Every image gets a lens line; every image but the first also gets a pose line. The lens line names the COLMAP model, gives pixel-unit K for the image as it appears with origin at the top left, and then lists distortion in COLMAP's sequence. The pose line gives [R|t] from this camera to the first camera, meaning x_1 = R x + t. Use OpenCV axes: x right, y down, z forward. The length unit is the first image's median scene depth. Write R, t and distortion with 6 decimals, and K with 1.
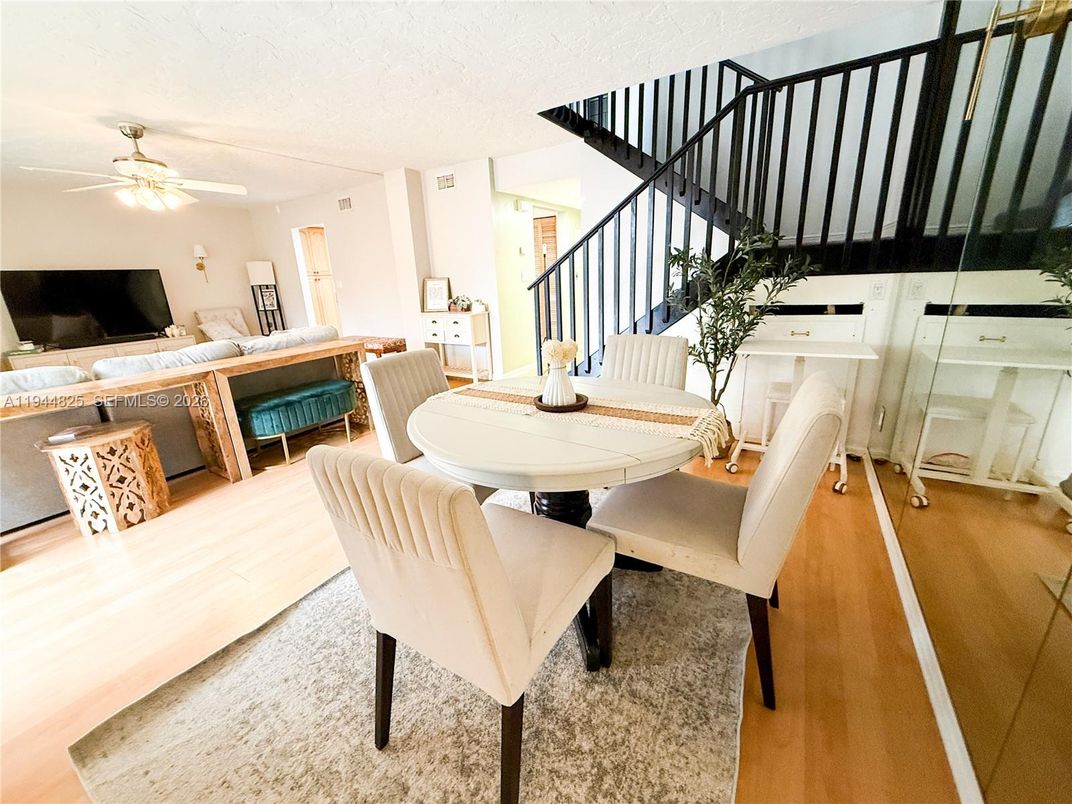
lens RADIAL K [[427.7, 0, 539.6], [0, 427.7, 397.7], [0, 0, 1]] dist [-0.000984, 0.000032]
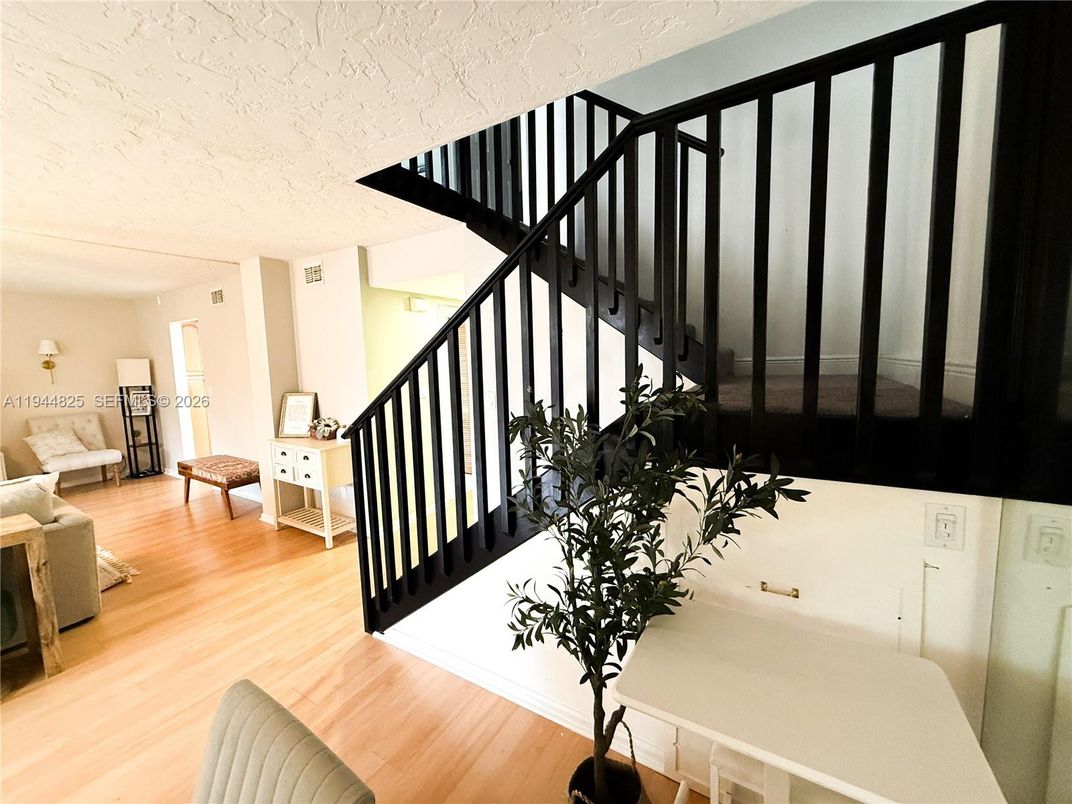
lens RADIAL K [[427.7, 0, 538.4], [0, 427.7, 396.8], [0, 0, 1]] dist [-0.000984, 0.000032]
pose [[0.999816, 0.019092, -0.001936, 0.189060], [-0.019117, 0.982159, -0.187079, -0.147474], [-0.001670, 0.187082, 0.982343, 0.275690]]
